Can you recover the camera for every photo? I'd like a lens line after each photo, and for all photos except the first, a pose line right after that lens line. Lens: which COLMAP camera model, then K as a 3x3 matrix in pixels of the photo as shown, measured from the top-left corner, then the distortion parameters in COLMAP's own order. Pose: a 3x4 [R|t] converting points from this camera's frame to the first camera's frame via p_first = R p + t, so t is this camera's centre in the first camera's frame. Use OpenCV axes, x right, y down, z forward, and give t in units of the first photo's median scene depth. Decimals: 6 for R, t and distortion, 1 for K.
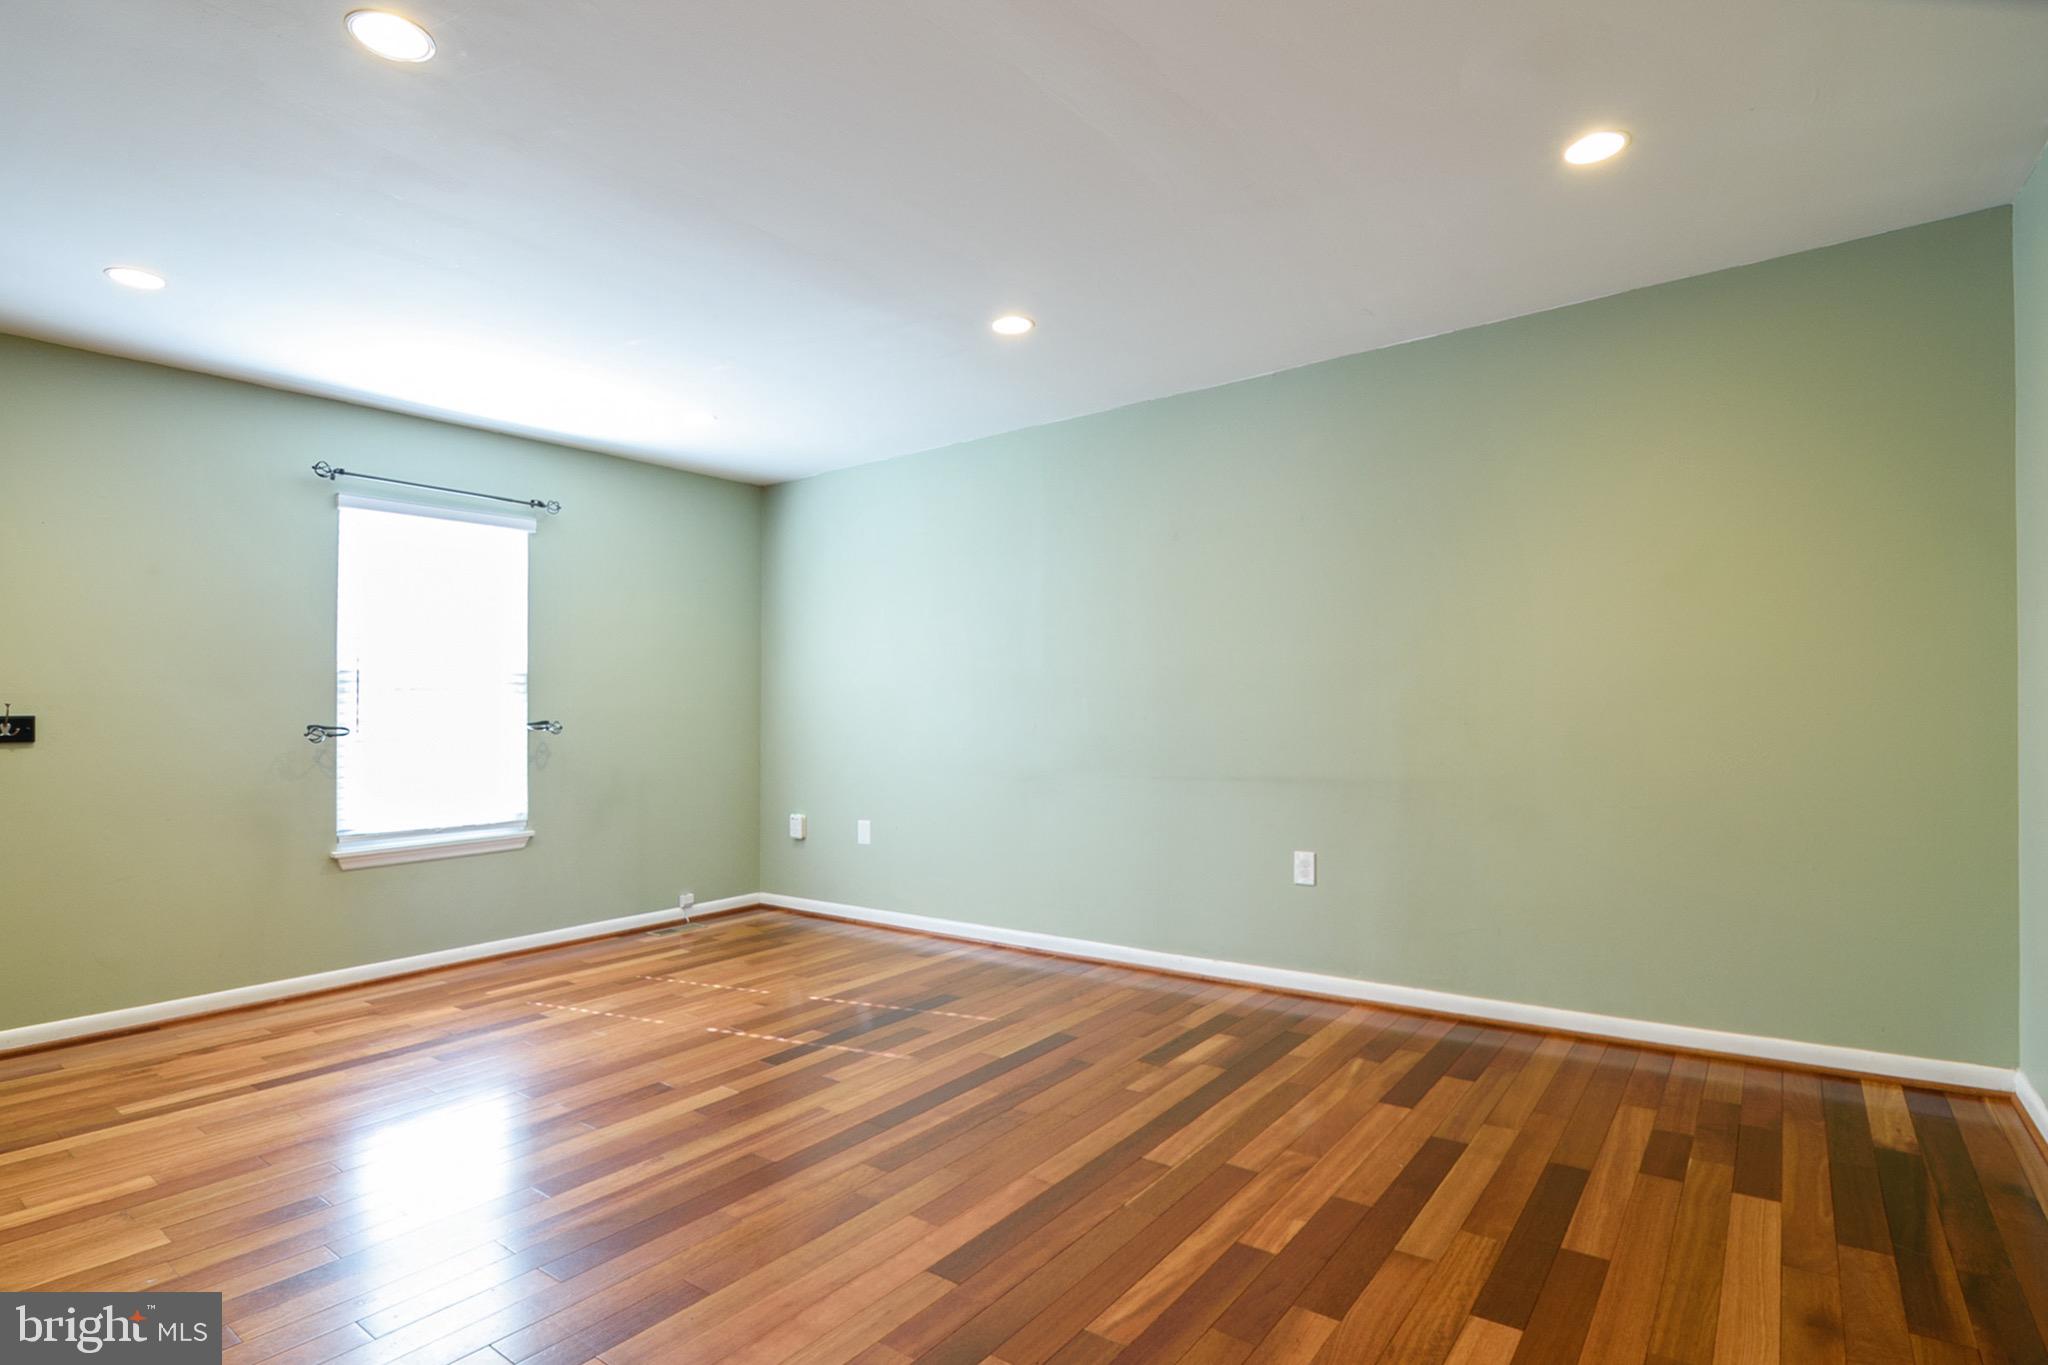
lens RADIAL K [[1022.4, 0, 1064.9], [0, 1022.4, 697.0], [0, 0, 1]] dist [-0.014891, -0.012368]
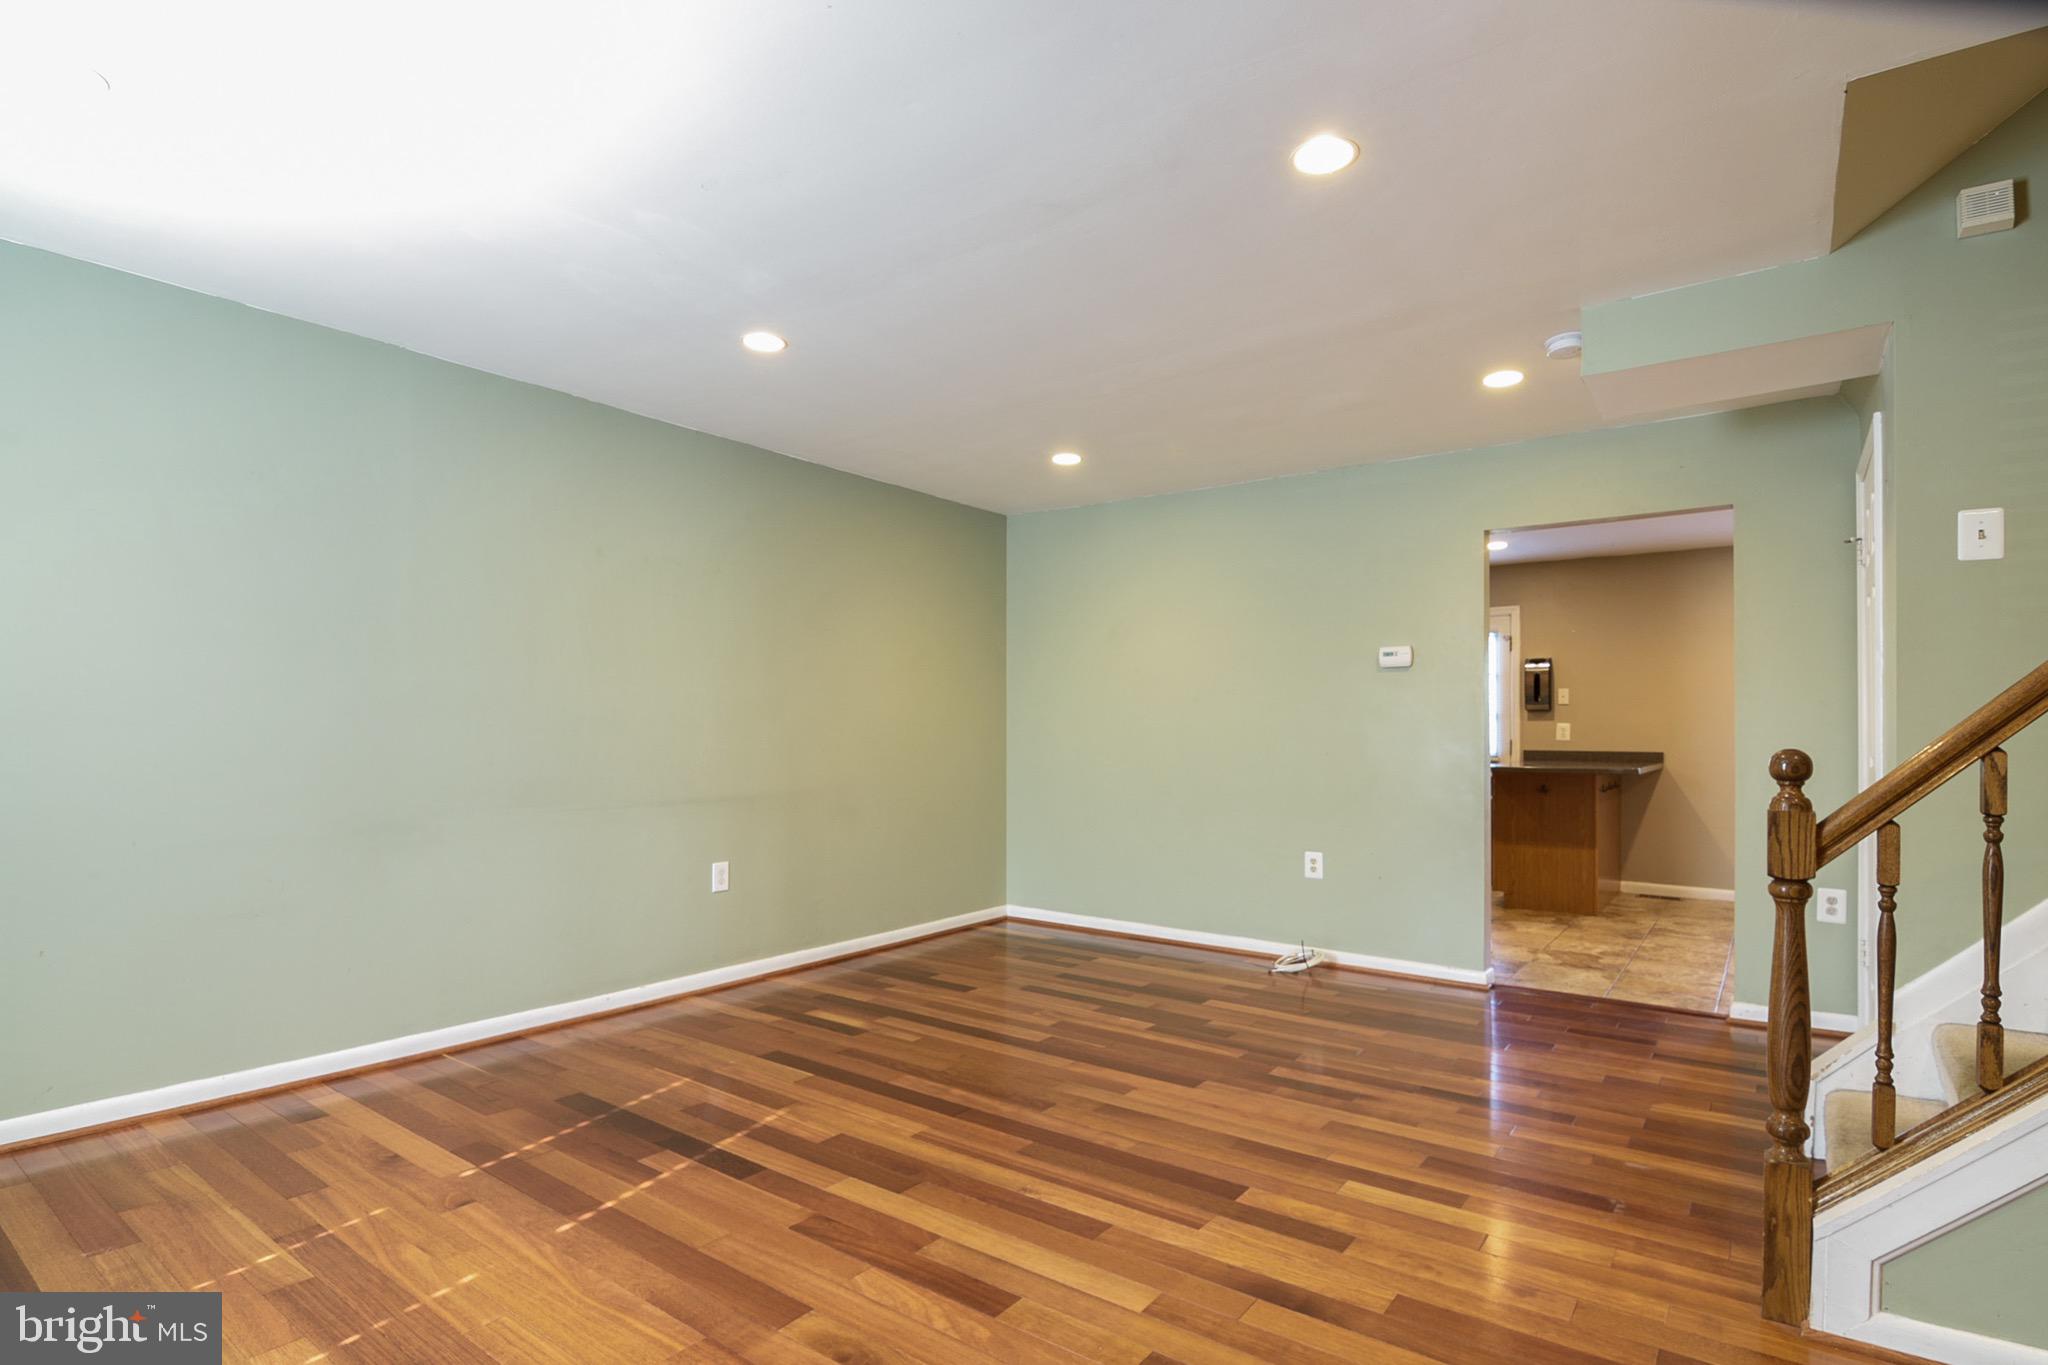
lens RADIAL K [[1027.6, 0, 1036.2], [0, 1027.6, 706.9], [0, 0, 1]] dist [0.000325, -0.012778]
pose [[0.012502, 0.037246, 0.999228, -1.055274], [-0.014864, 0.999203, -0.037059, 0.018657], [-0.999811, -0.014389, 0.013045, 0.735610]]
